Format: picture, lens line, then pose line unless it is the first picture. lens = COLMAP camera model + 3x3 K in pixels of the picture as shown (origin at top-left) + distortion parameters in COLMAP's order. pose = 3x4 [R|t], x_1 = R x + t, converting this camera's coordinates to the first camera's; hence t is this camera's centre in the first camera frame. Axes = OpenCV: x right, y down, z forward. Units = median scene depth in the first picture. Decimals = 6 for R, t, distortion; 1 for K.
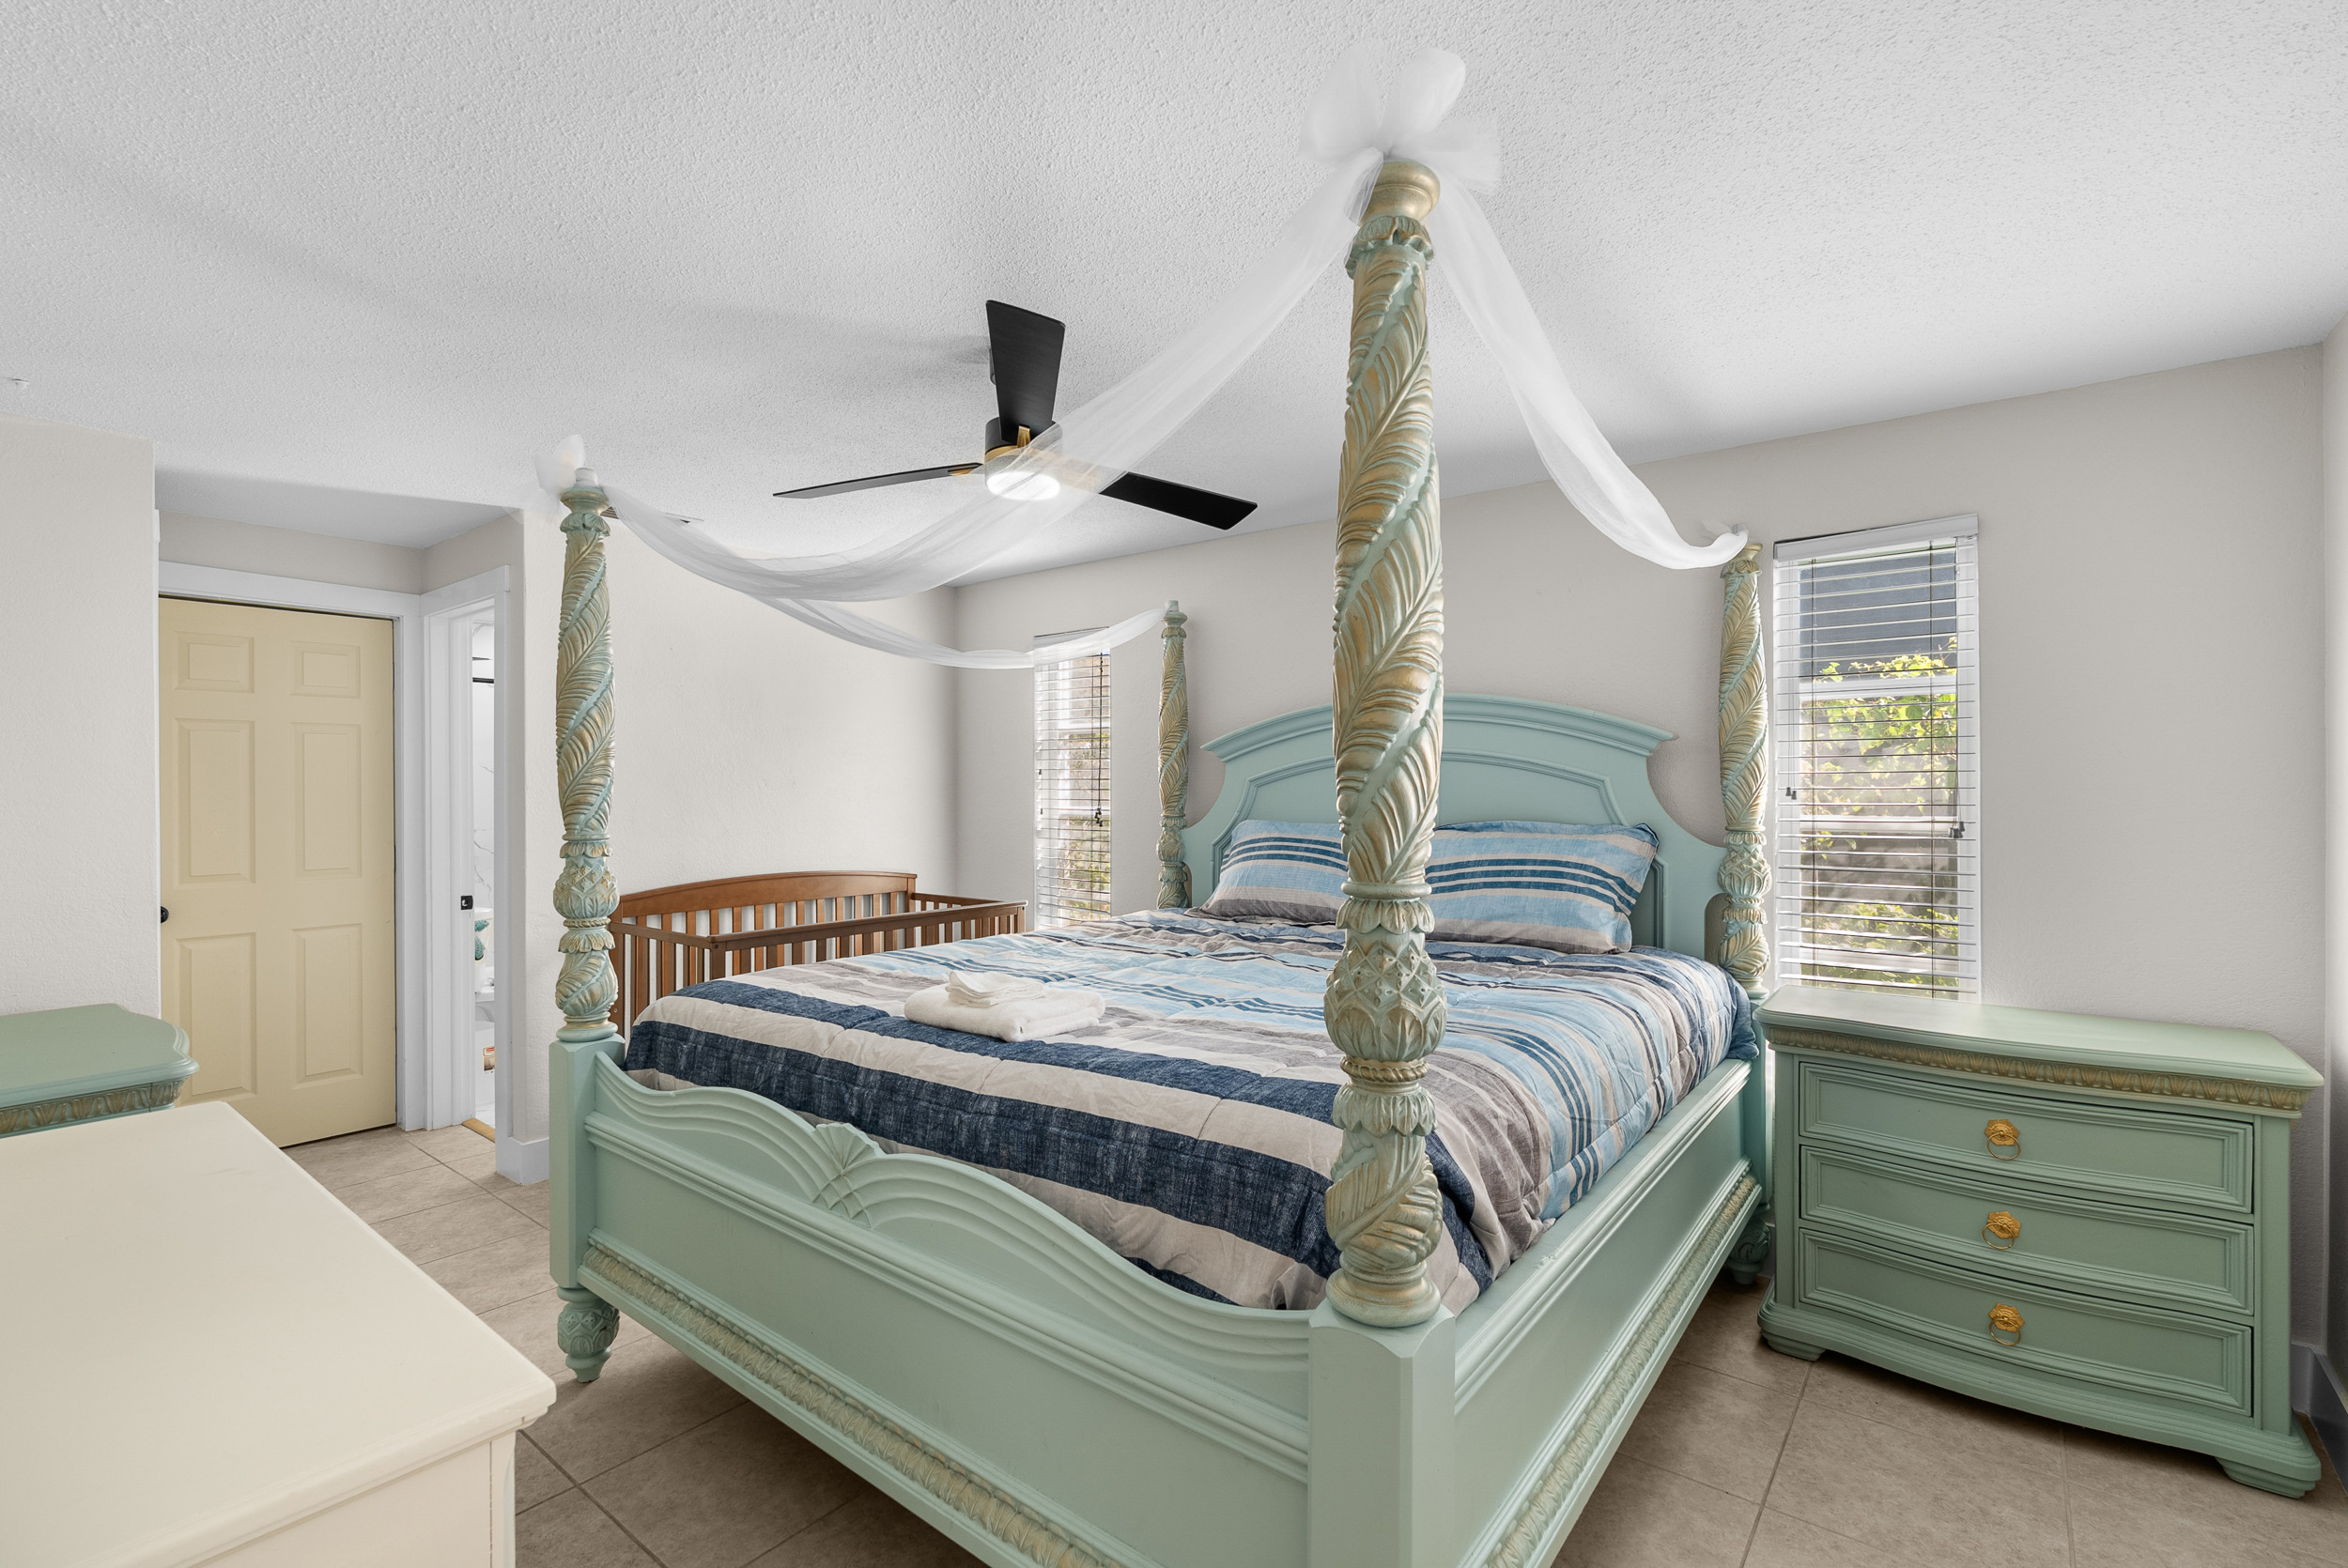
lens RADIAL K [[1058.0, 0, 1175.6], [0, 1058.0, 792.5], [0, 0, 1]] dist [-0.006908, 0.003000]
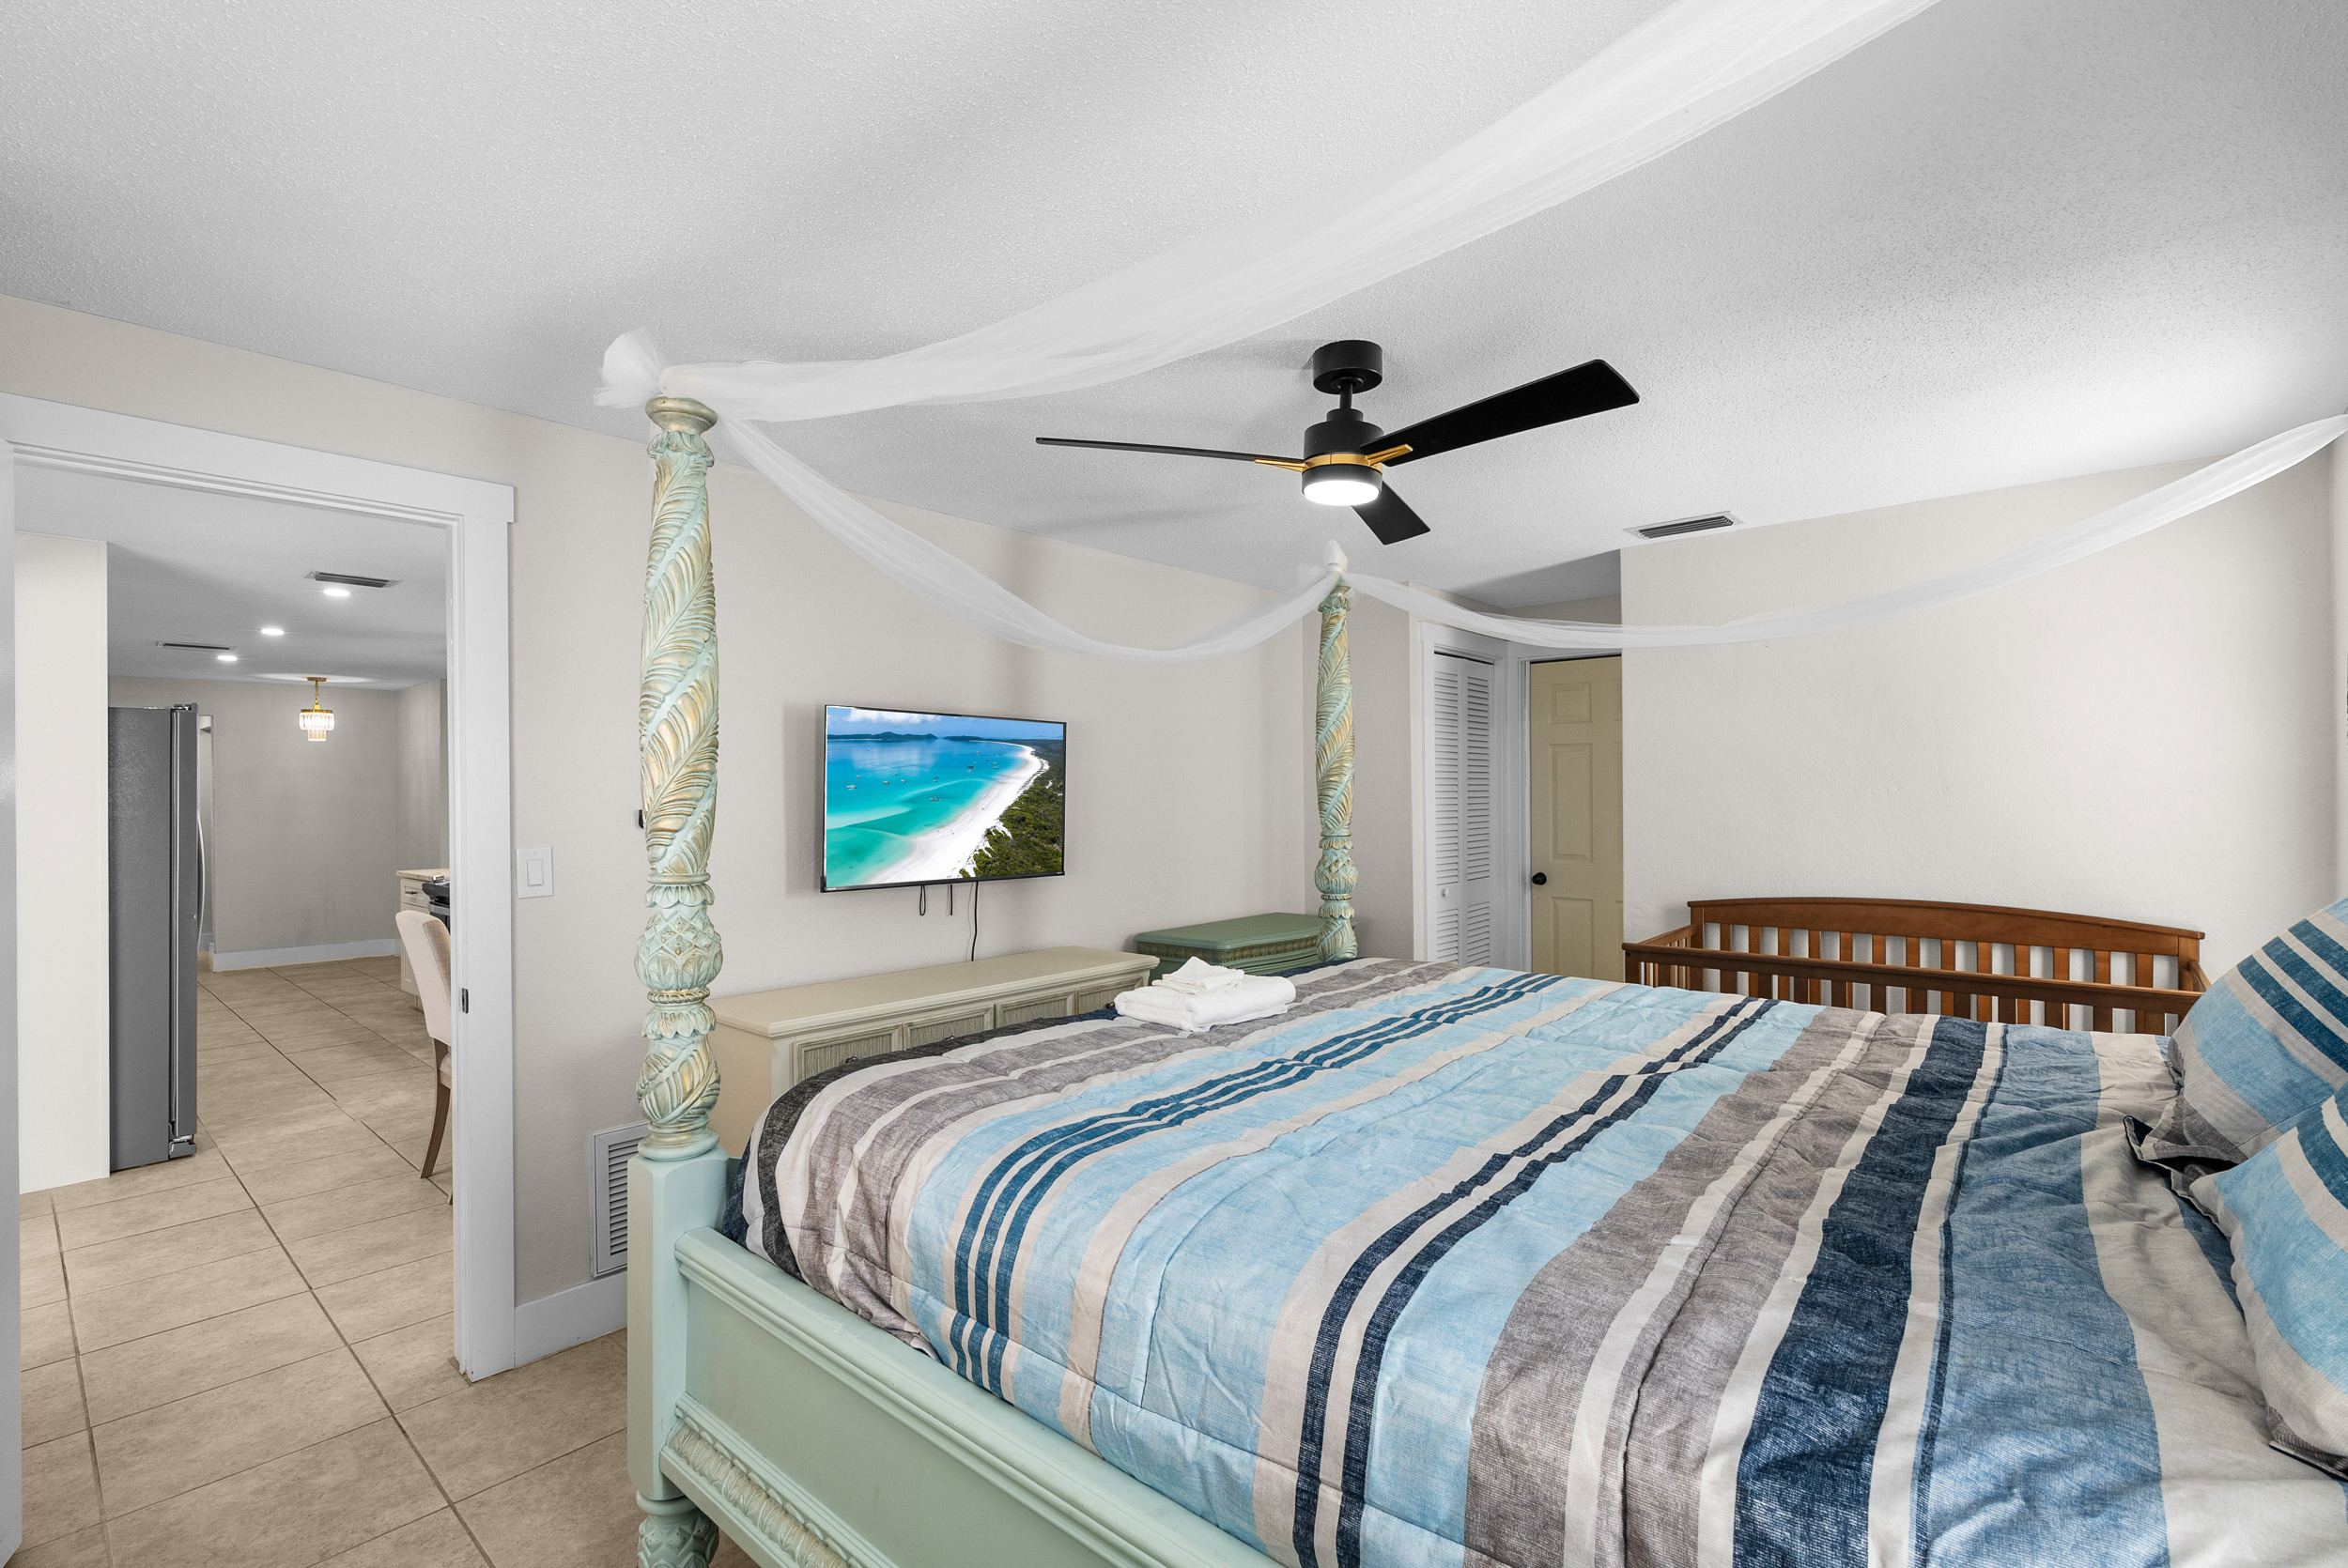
lens RADIAL K [[1058.0, 0, 1183.7], [0, 1058.0, 788.8], [0, 0, 1]] dist [-0.006908, 0.003000]
pose [[-0.051723, -0.001296, -0.998661, 0.513883], [0.005817, 0.999982, -0.001599, -0.010245], [0.998645, -0.005892, -0.051715, 0.554503]]
